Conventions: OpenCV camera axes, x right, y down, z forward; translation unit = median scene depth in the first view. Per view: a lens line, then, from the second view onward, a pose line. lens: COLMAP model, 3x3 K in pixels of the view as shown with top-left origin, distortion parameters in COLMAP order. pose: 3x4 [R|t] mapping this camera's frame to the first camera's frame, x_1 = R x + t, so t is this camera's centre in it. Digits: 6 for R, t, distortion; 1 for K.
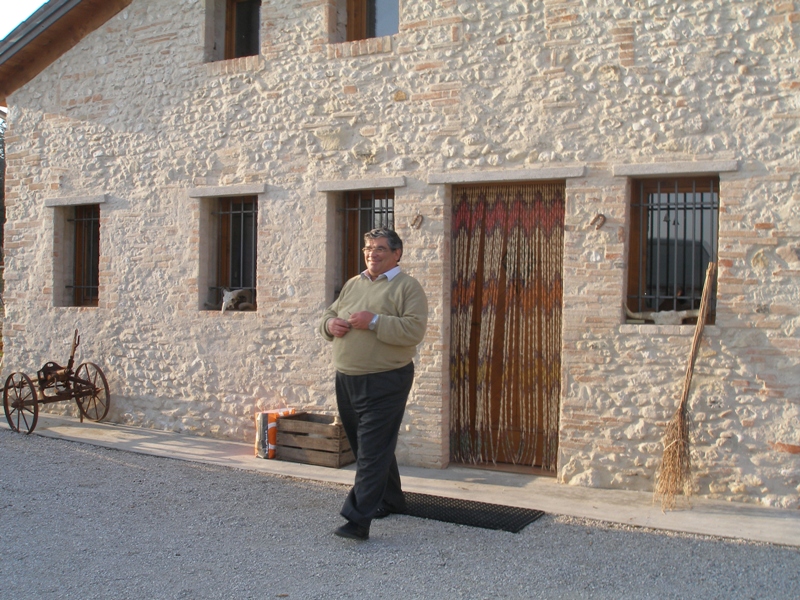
lens RADIAL K [[907.1, 0, 397.6], [0, 907.1, 302.4], [0, 0, 1]] dist [-0.151520, 0.000000]
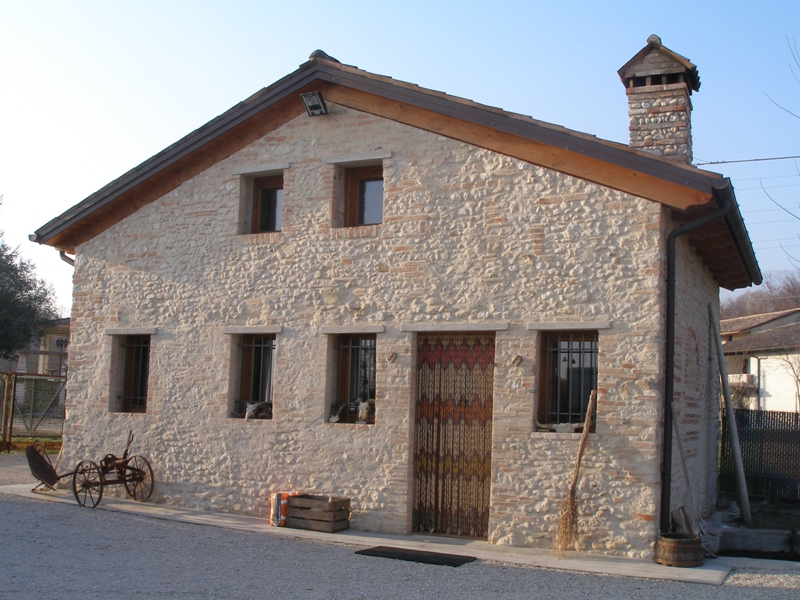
lens RADIAL K [[907.1, 0, 402.2], [0, 907.1, 298.6], [0, 0, 1]] dist [-0.151520, 0.000000]
pose [[0.998785, 0.025352, 0.042266, -0.025330], [-0.019361, 0.990442, -0.136563, 0.012596], [-0.045324, 0.135579, 0.989729, -0.416184]]
